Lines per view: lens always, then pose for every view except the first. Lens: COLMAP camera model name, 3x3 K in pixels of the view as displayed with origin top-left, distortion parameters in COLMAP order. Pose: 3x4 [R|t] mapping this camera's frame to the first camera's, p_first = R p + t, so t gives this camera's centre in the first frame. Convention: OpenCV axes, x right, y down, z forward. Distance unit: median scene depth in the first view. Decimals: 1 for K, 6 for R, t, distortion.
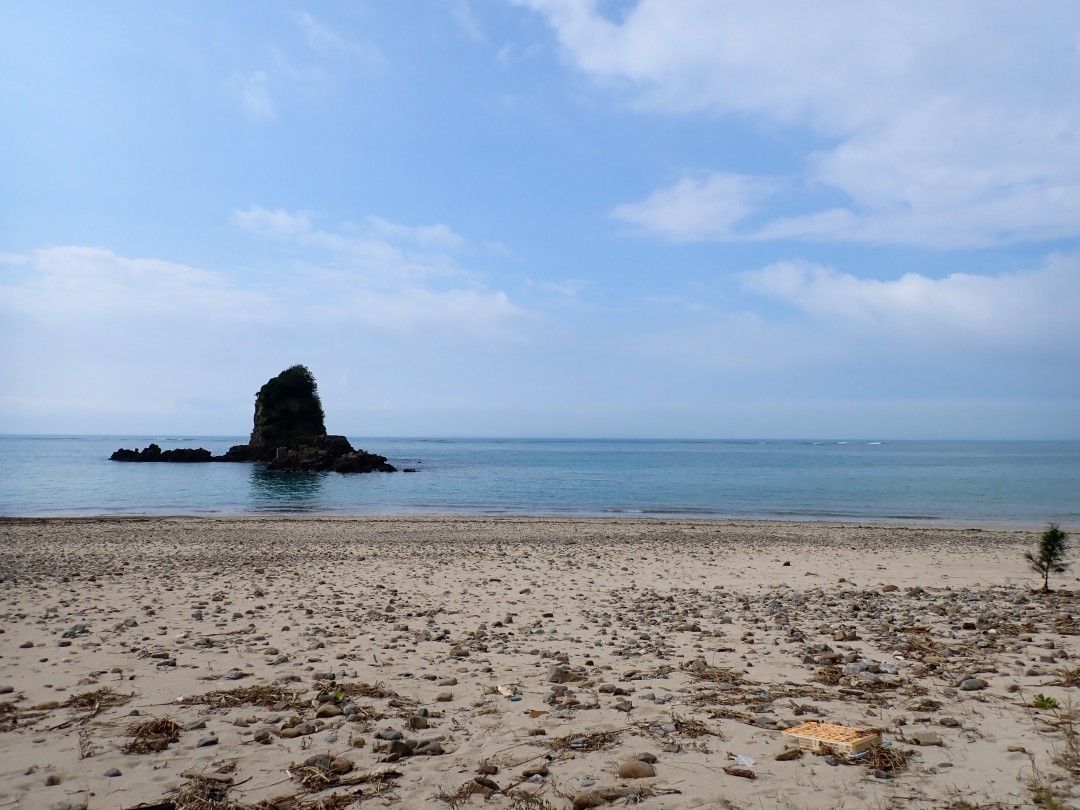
lens RADIAL K [[794.3, 0, 540.0], [0, 794.3, 405.0], [0, 0, 1]] dist [-0.003118, -0.008184]
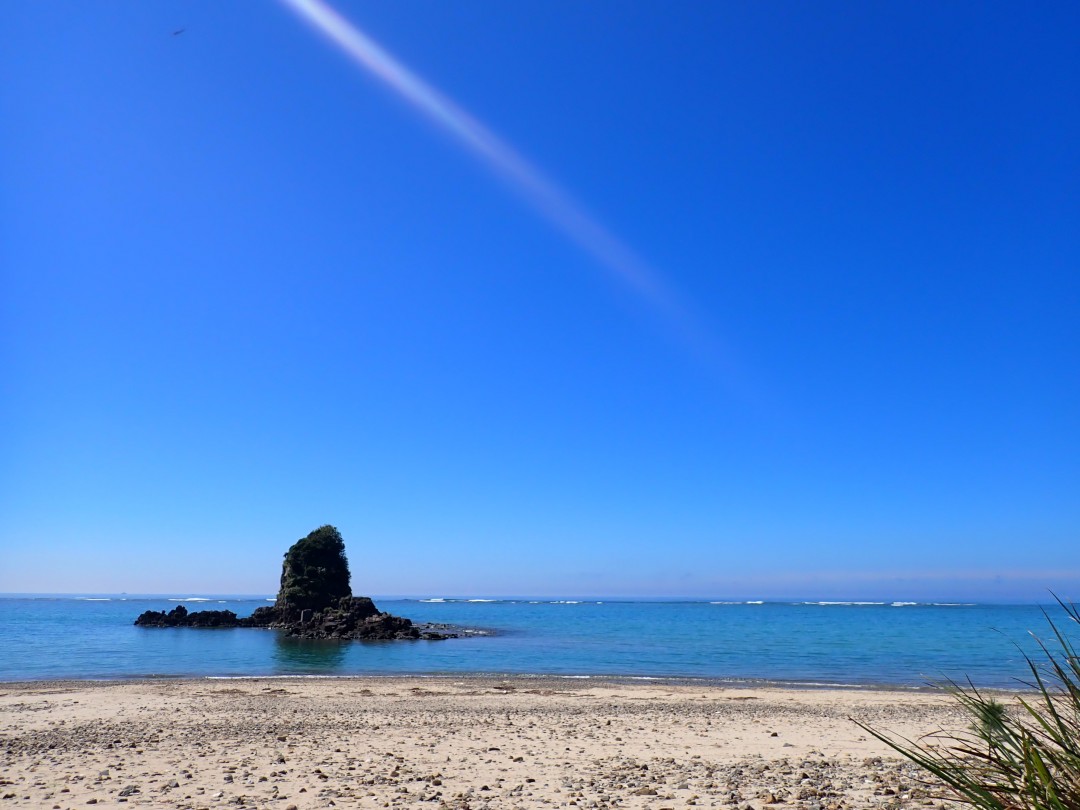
lens RADIAL K [[794.3, 0, 540.0], [0, 794.3, 405.0], [0, 0, 1]] dist [-0.003118, -0.008184]
pose [[0.999333, -0.009786, -0.035192, 0.048652], [0.002740, 0.980813, -0.194933, -0.030634], [0.036425, 0.194707, 0.980185, -0.159603]]
